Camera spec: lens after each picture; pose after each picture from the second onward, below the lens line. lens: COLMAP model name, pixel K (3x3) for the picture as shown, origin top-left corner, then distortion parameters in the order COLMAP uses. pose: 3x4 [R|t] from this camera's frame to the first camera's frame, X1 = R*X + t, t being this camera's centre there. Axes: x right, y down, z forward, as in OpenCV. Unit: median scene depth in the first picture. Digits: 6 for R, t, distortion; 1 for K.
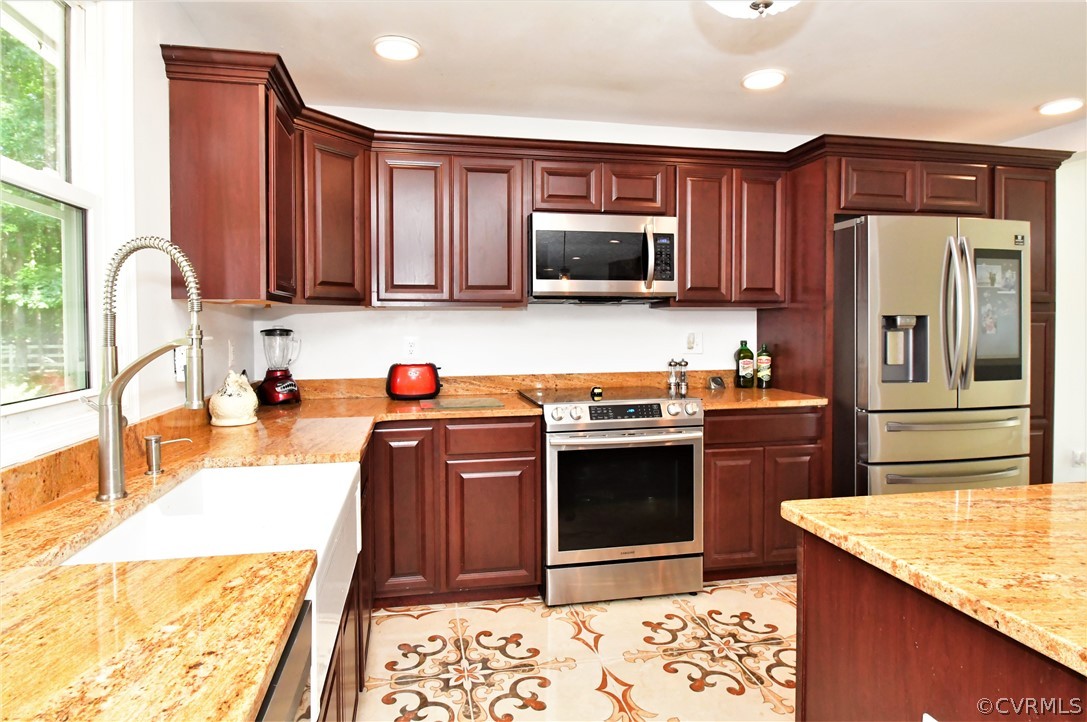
lens RADIAL K [[625.9, 0, 543.5], [0, 625.9, 361.0], [0, 0, 1]] dist [-0.000869, -0.000411]
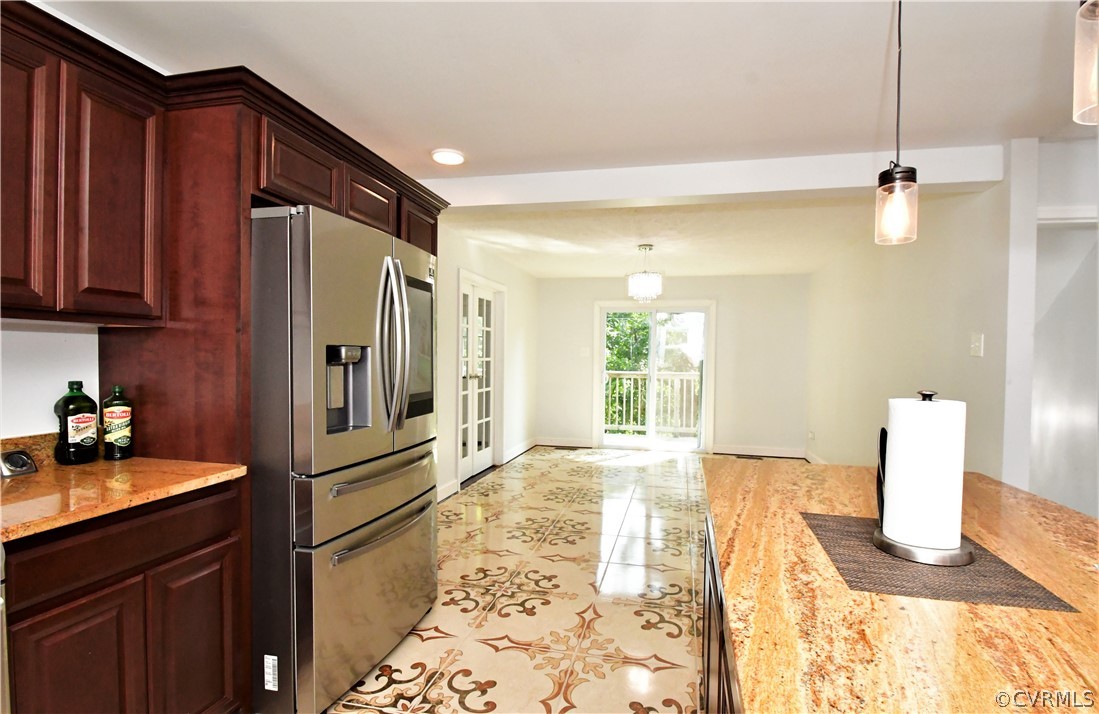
lens RADIAL K [[522.2, 0, 553.9], [0, 522.2, 367.2], [0, 0, 1]] dist [-0.000600, -0.012782]
pose [[0.421602, -0.006273, 0.906759, 0.082131], [0.036001, 0.999303, -0.009826, -0.027113], [-0.906066, 0.036787, 0.421534, 0.436932]]
